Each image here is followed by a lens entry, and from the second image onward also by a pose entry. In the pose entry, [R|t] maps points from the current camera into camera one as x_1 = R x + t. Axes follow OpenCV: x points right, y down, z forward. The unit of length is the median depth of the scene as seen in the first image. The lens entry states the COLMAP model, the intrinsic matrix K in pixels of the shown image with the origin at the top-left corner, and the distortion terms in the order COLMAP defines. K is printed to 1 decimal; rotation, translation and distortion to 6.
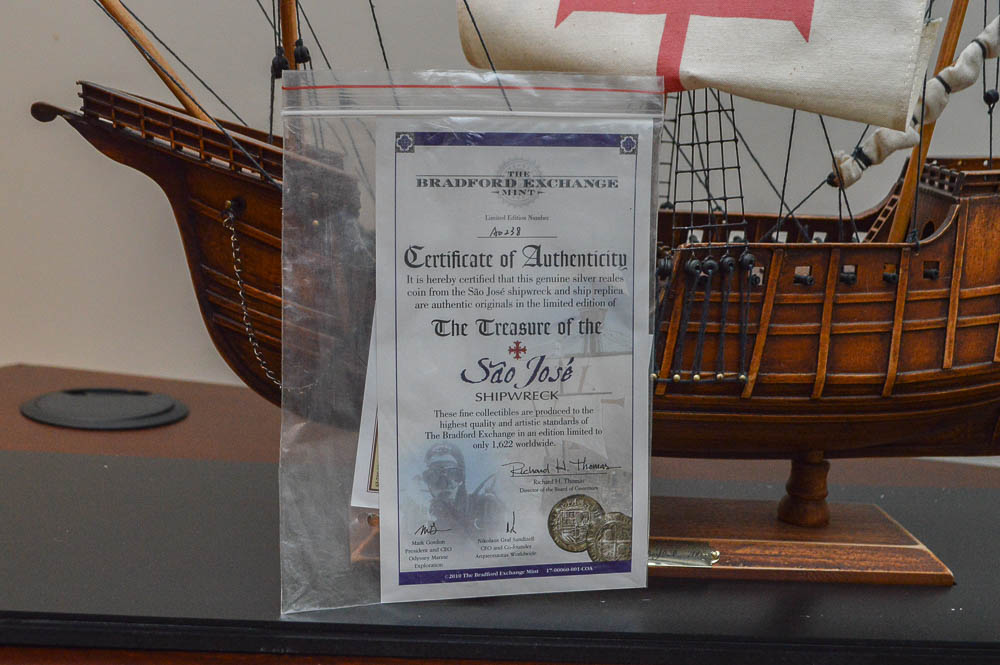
lens RADIAL K [[1417.4, 0, 499.3], [0, 1417.4, 339.3], [0, 0, 1]] dist [-0.024966, 0.000000]
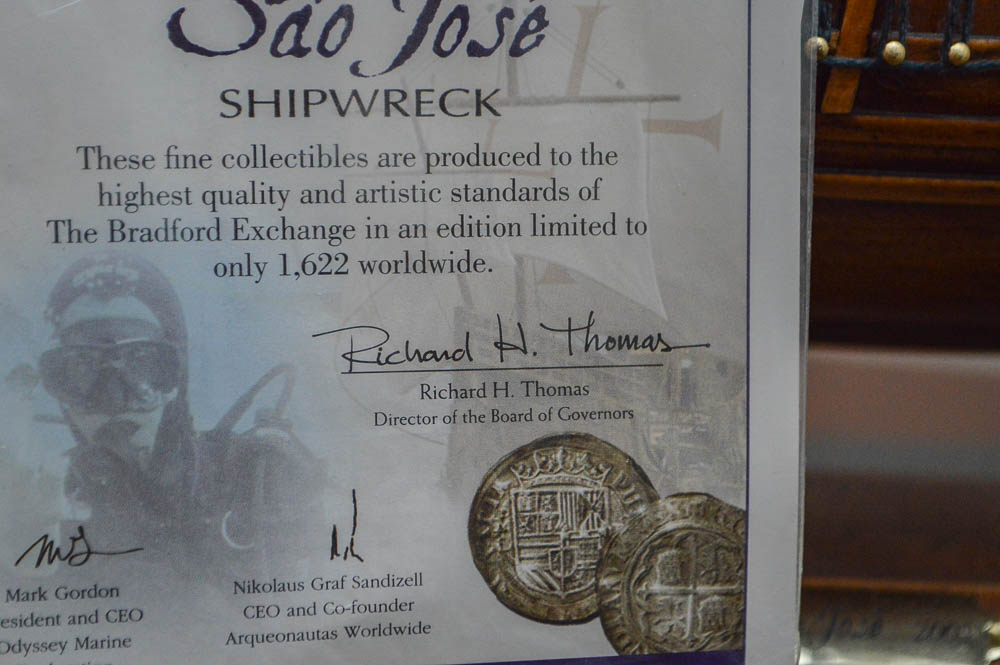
lens RADIAL K [[2287.1, 0, 498.9], [0, 2287.1, 336.3], [0, 0, 1]] dist [0.074319, 0.000000]
pose [[0.999938, -0.003289, -0.010597, 0.045324], [0.003518, 0.999758, 0.021697, 0.076961], [0.010523, -0.021733, 0.999708, 0.504191]]
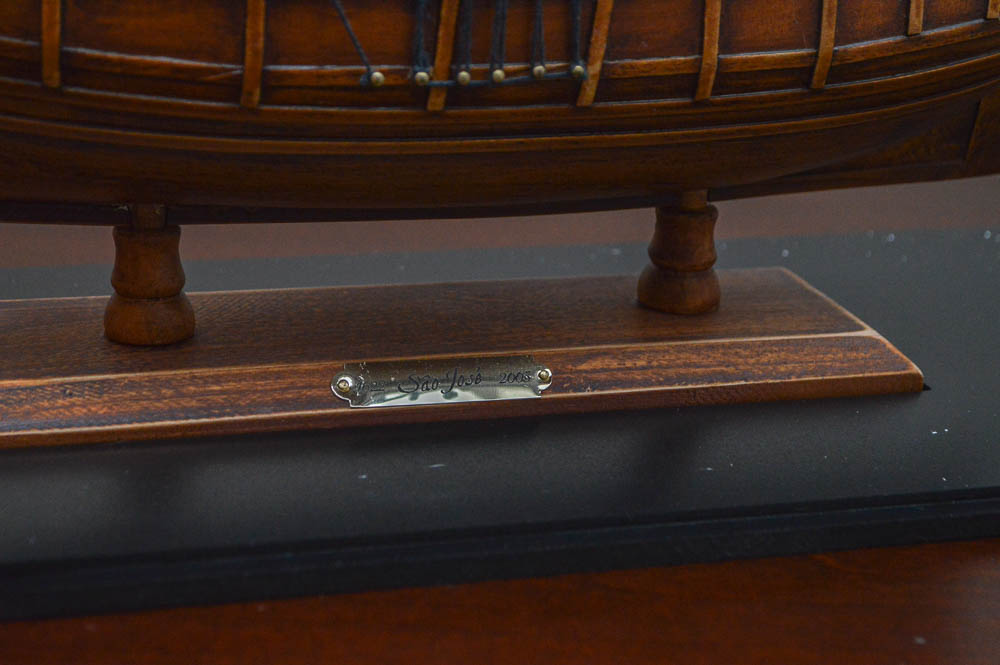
lens RADIAL K [[1800.2, 0, 504.1], [0, 1800.2, 337.9], [0, 0, 1]] dist [-0.008291, 0.000000]
pose [[0.985270, -0.085834, 0.147902, 0.026537], [0.063225, 0.986463, 0.151305, 0.022004], [-0.158887, -0.139725, 0.977360, 0.285149]]
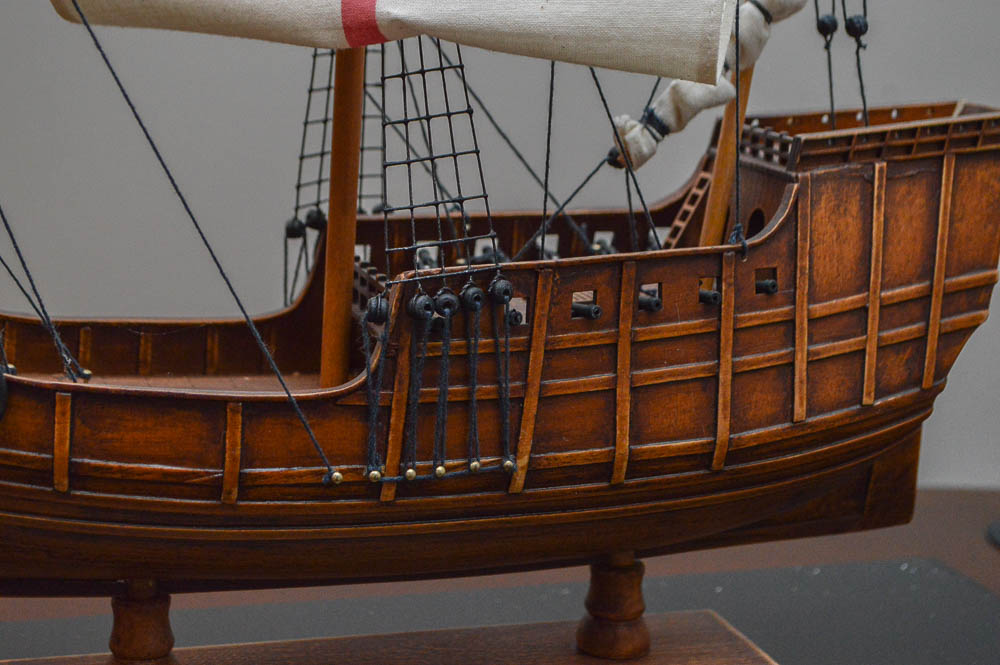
lens RADIAL K [[1800.2, 0, 506.5], [0, 1800.2, 350.5], [0, 0, 1]] dist [-0.008291, 0.000000]
pose [[0.983368, -0.080006, 0.163054, 0.036592], [0.080283, 0.996760, 0.004905, -0.030858], [-0.162919, 0.008267, 0.986605, 0.161280]]
